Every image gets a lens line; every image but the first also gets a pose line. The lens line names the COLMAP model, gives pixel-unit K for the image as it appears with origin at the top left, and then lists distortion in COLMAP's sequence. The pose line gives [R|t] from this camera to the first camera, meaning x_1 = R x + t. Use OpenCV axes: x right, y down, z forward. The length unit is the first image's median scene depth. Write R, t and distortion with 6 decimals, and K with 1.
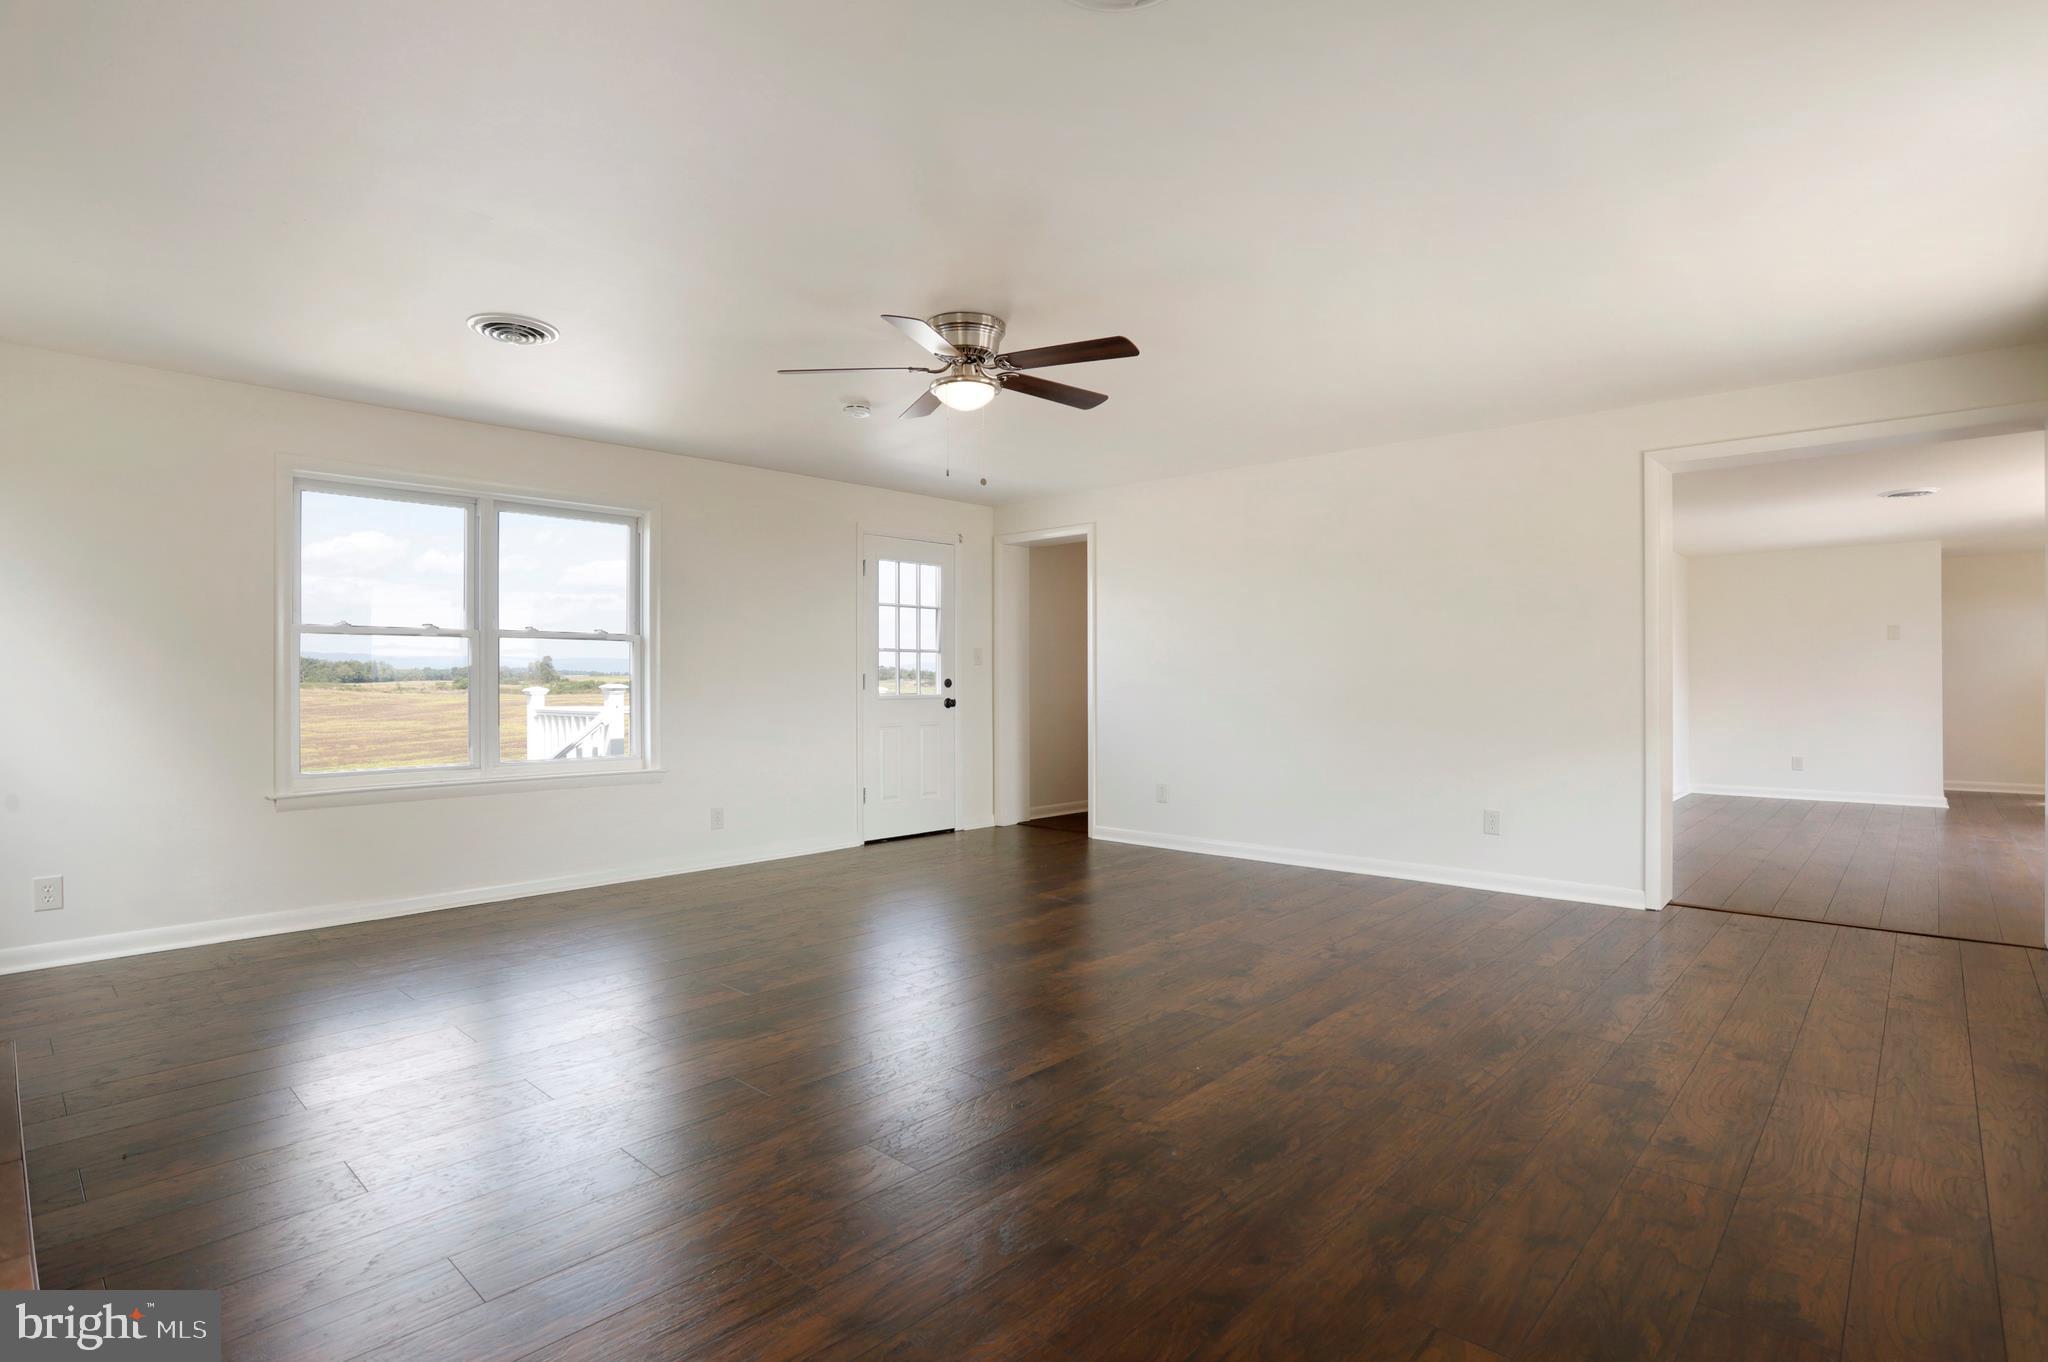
lens RADIAL K [[1006.8, 0, 1030.7], [0, 1006.8, 680.7], [0, 0, 1]] dist [-0.067907, 0.030904]
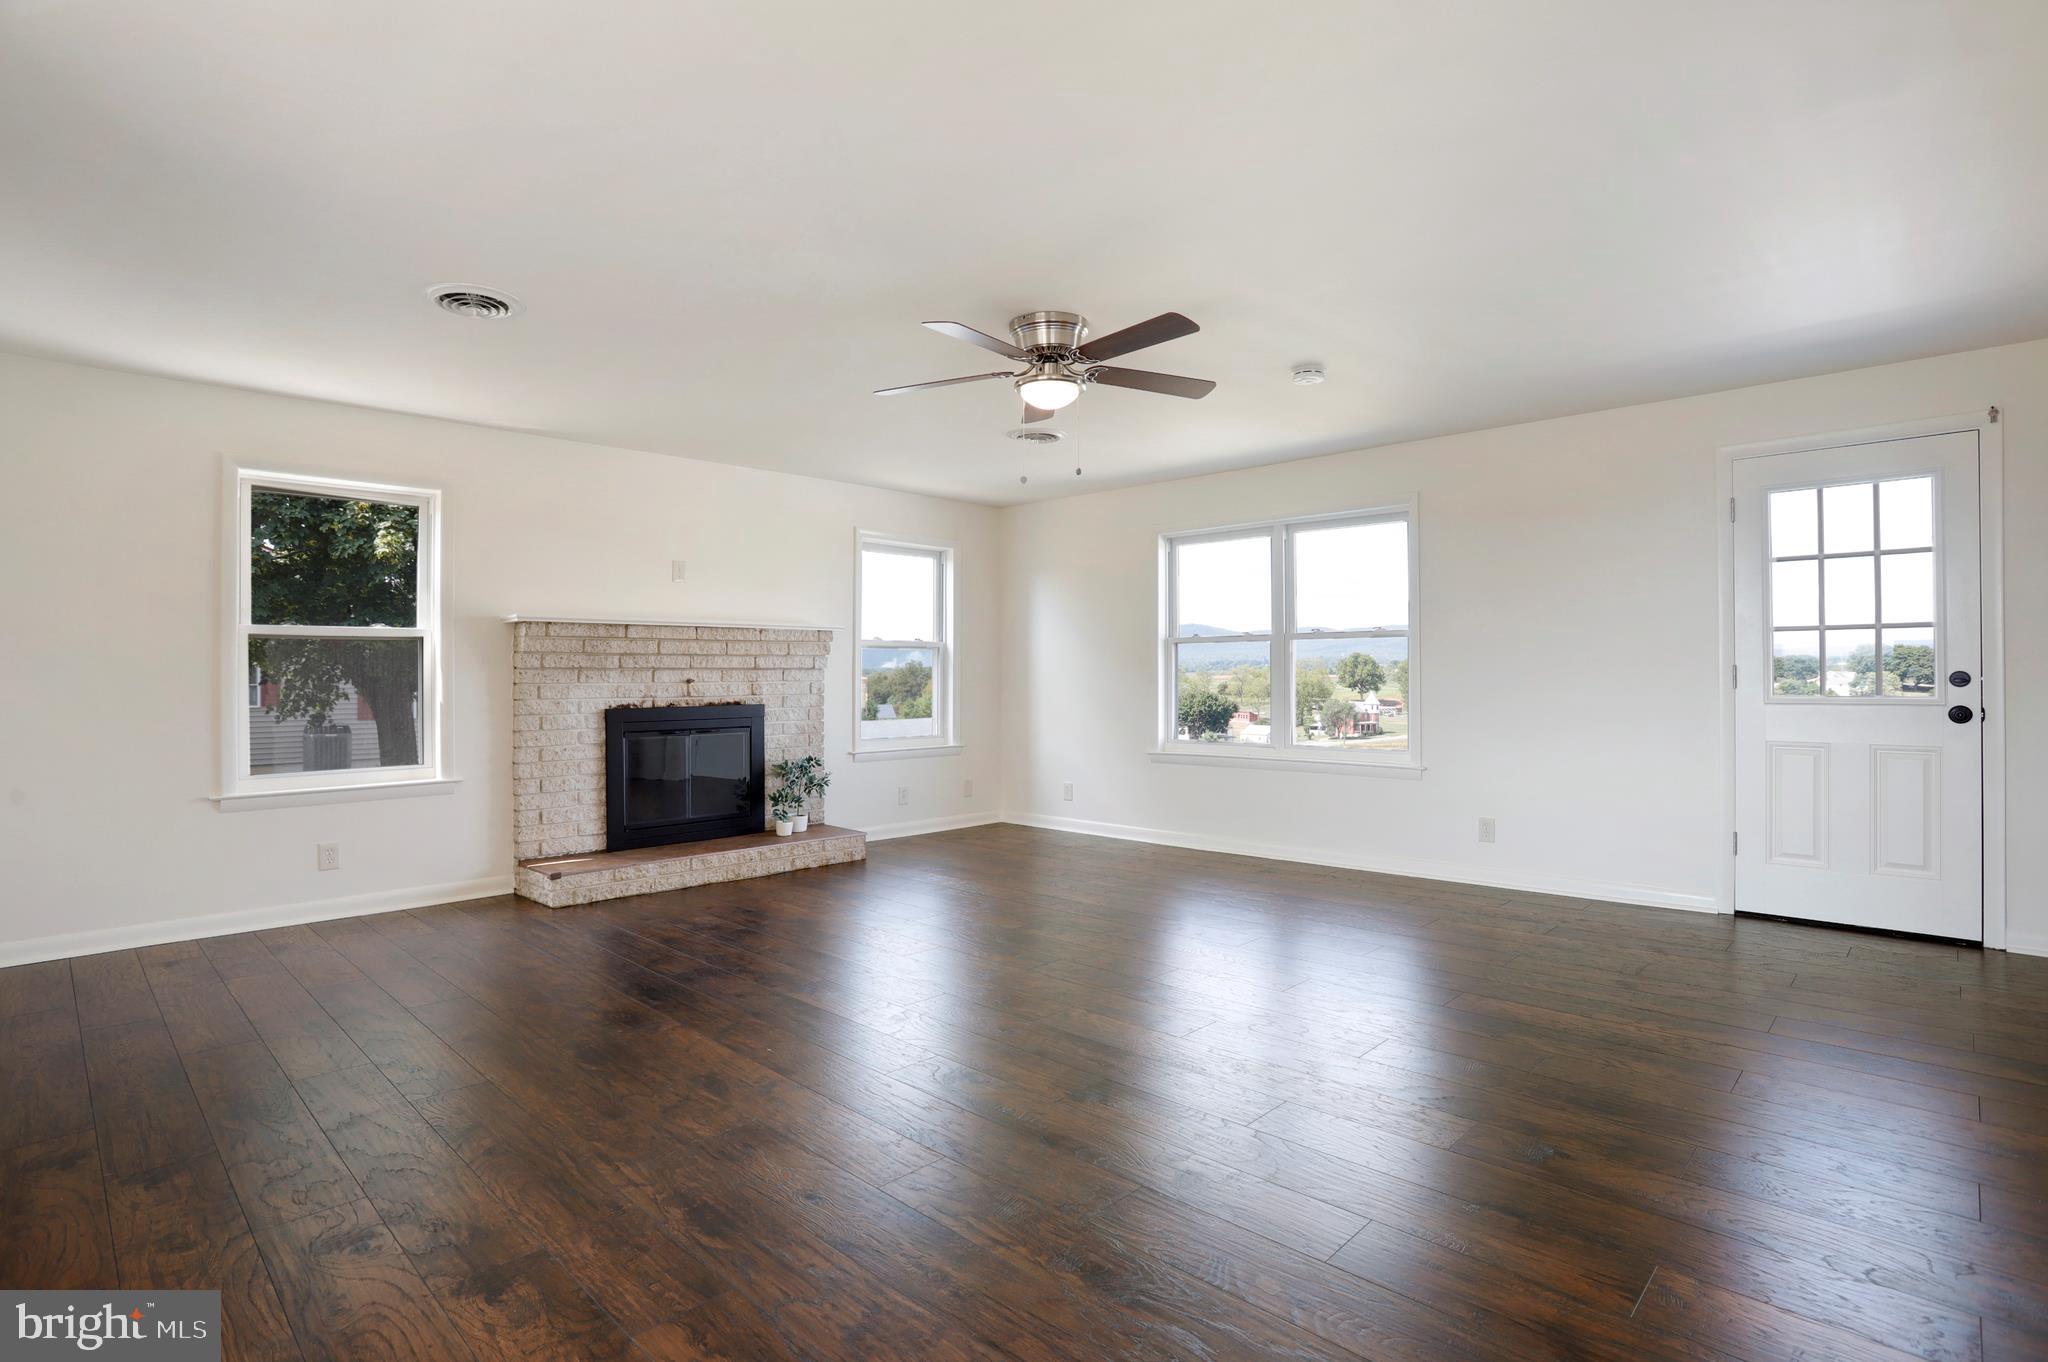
lens RADIAL K [[977.9, 0, 1024.0], [0, 977.9, 681.0], [0, 0, 1]] dist [-0.064150, 0.017374]
pose [[-0.005657, 0.006253, -0.999964, 0.572872], [0.002473, 0.999977, 0.006239, -0.001548], [0.999981, -0.002437, -0.005673, 0.620339]]
